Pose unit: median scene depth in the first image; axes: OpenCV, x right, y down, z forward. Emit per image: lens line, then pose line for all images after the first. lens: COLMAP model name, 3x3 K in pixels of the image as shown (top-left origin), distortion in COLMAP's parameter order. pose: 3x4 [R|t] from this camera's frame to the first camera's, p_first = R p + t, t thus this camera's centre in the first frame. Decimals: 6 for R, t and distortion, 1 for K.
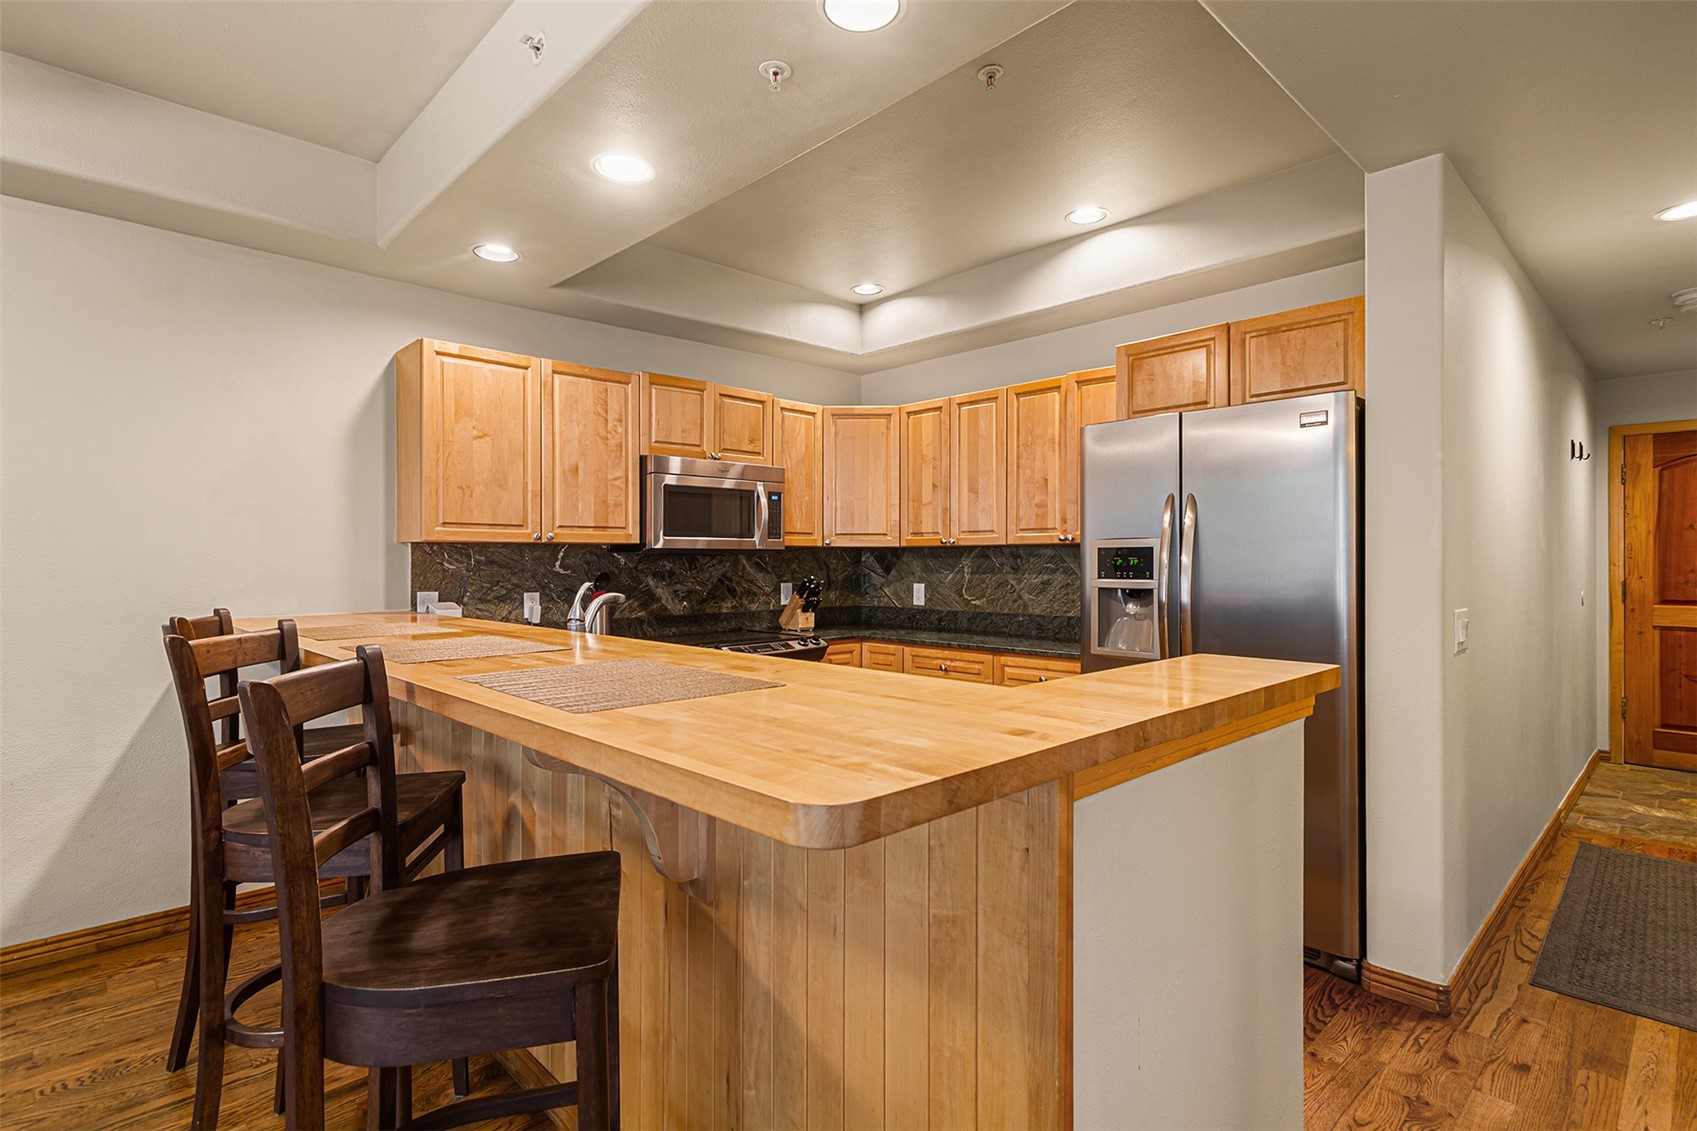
lens RADIAL K [[814.4, 0, 845.0], [0, 814.4, 556.0], [0, 0, 1]] dist [0.001380, 0.000449]
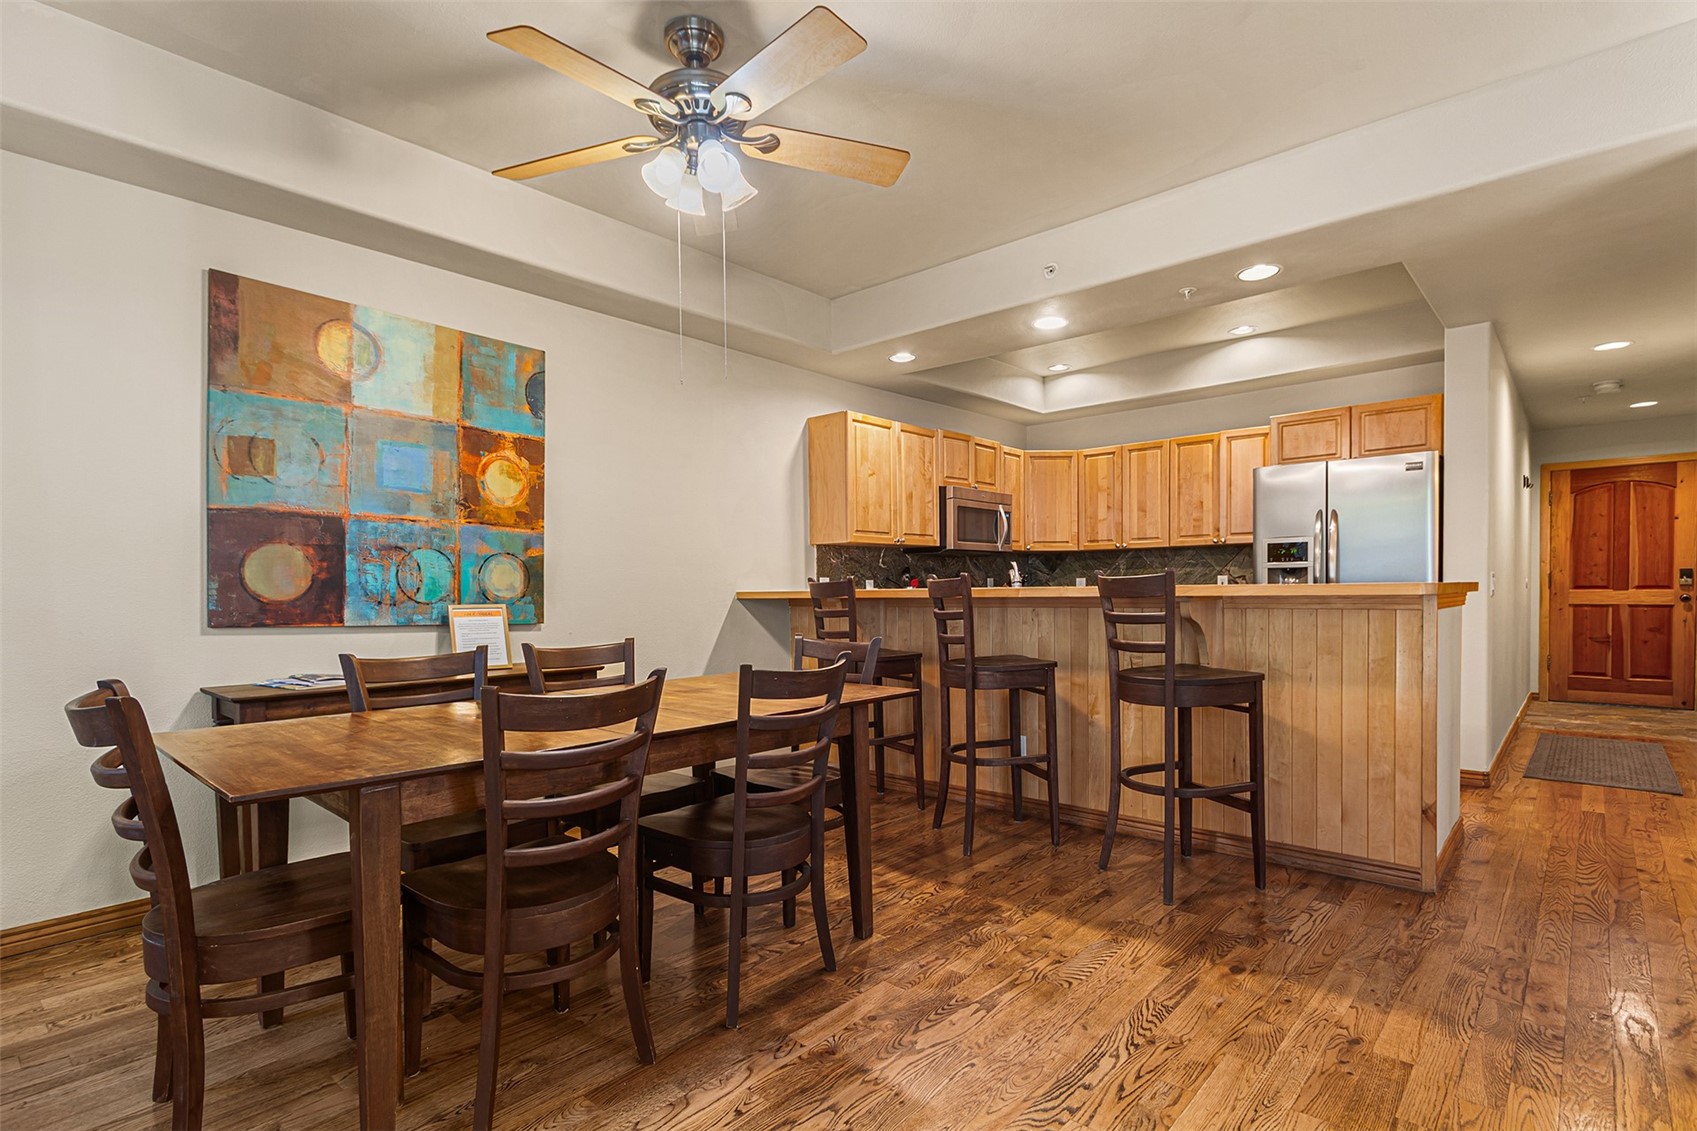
lens RADIAL K [[801.0, 0, 852.3], [0, 801.0, 603.5], [0, 0, 1]] dist [0.001222, -0.000679]
pose [[0.997225, -0.011631, 0.073530, -0.466174], [0.009672, 0.999590, 0.026937, 0.042862], [-0.073813, -0.026151, 0.996929, -0.393727]]
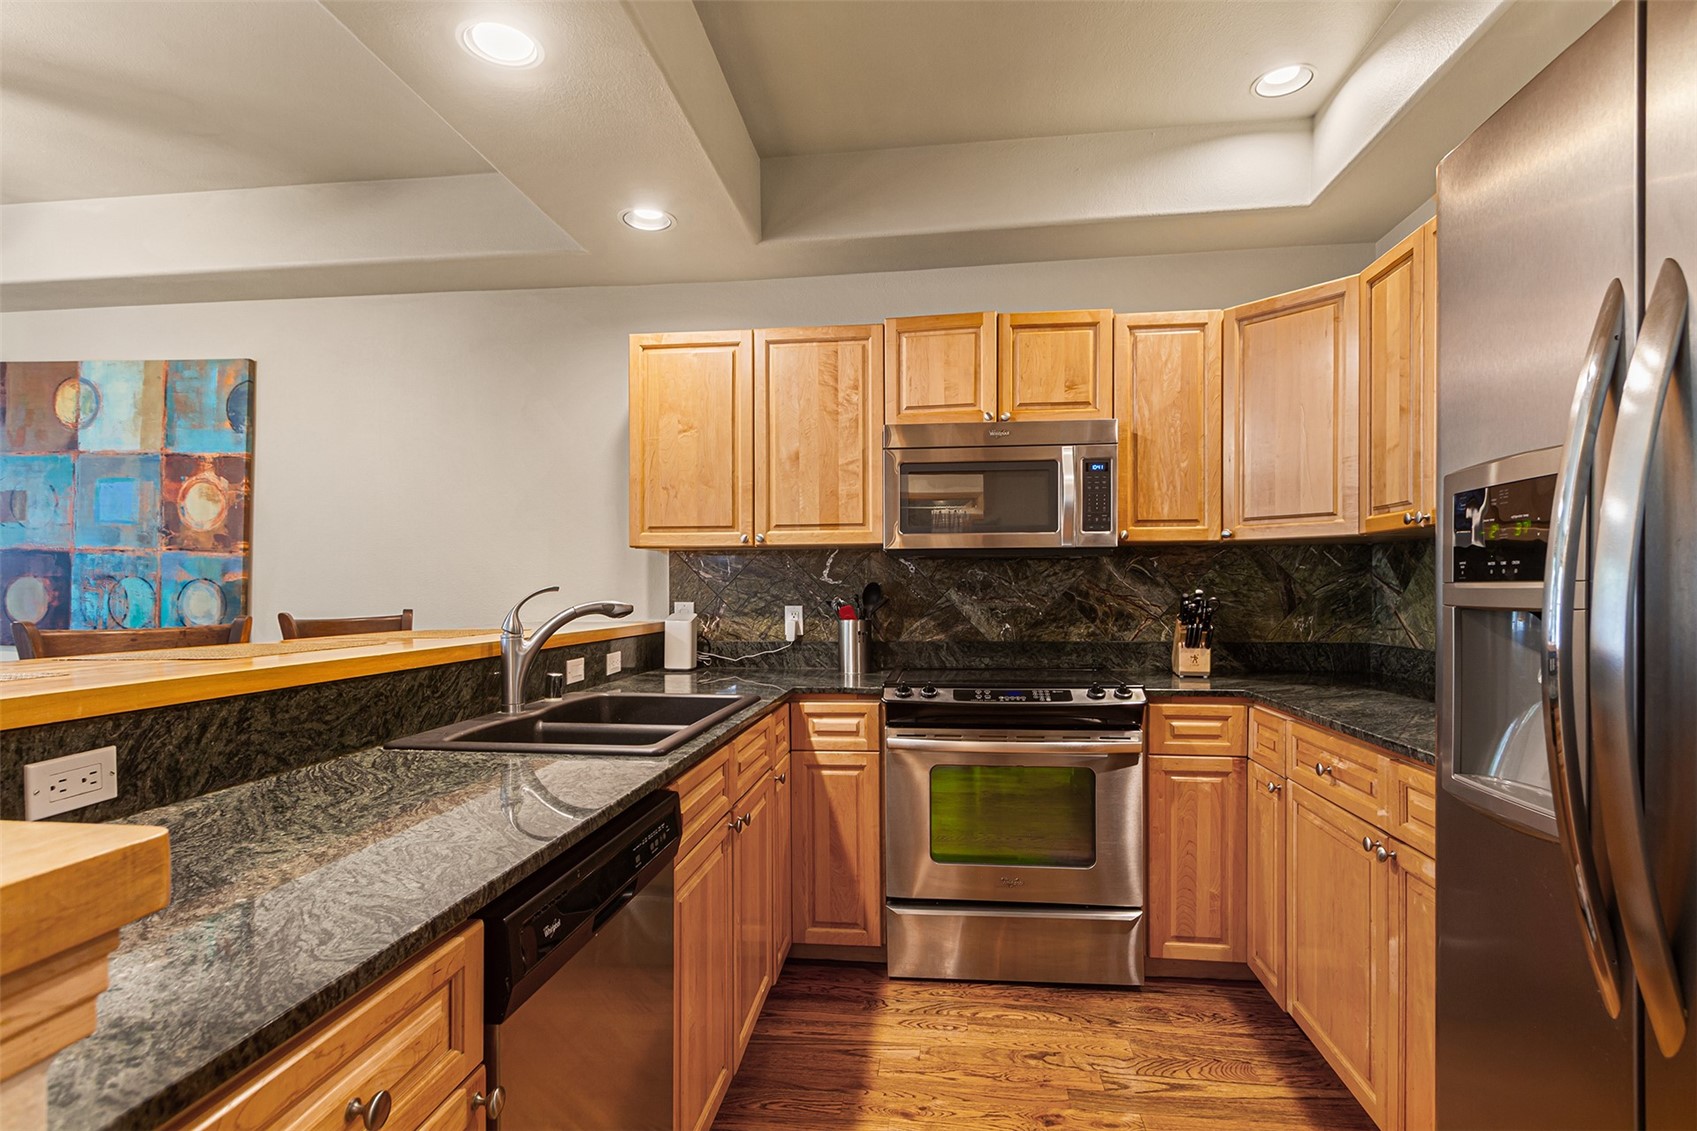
lens RADIAL K [[865.8, 0, 849.6], [0, 865.8, 589.2], [0, 0, 1]] dist [0.013746, -0.015504]
pose [[0.640839, -0.000551, -0.767675, 0.318659], [0.008370, 0.999945, 0.006270, 0.019735], [0.767630, -0.010443, 0.640808, 0.405951]]
